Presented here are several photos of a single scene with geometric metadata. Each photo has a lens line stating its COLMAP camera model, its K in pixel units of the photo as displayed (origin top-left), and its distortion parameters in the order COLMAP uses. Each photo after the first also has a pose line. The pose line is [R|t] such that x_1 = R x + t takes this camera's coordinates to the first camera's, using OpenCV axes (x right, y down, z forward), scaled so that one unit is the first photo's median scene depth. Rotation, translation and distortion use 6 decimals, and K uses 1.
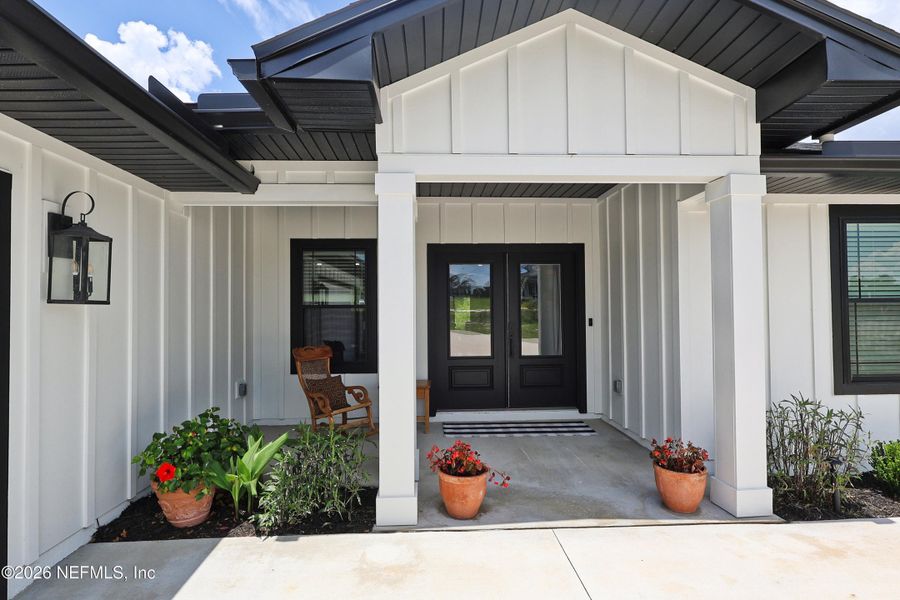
lens RADIAL K [[431.7, 0, 450.4], [0, 431.7, 301.2], [0, 0, 1]] dist [0.002691, 0.000300]
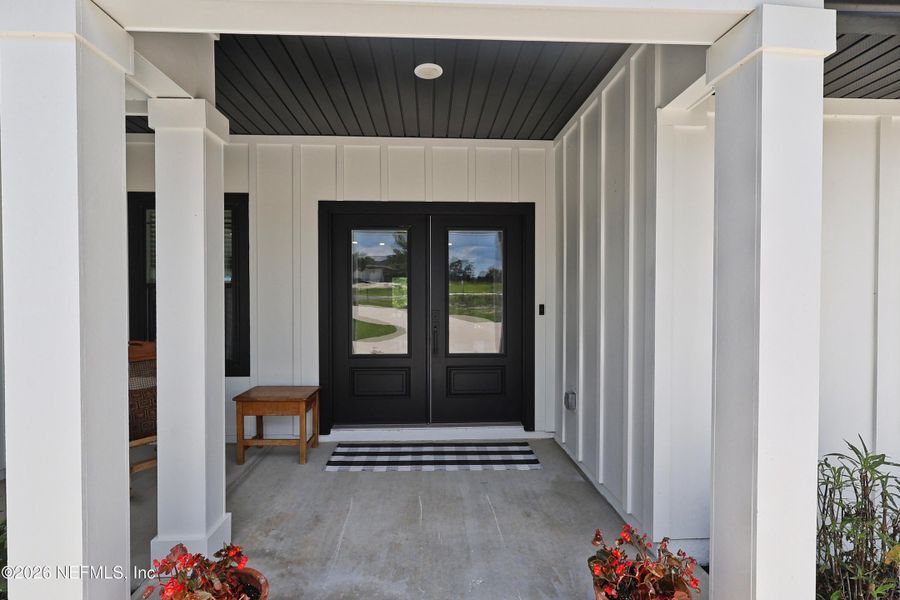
lens RADIAL K [[415.0, 0, 446.9], [0, 415.0, 301.1], [0, 0, 1]] dist [0.000013, -0.000490]
pose [[0.999957, 0.007829, -0.004953, 0.180815], [-0.007642, 0.999293, 0.036799, 0.009818], [0.005238, -0.036759, 0.999310, 0.314803]]
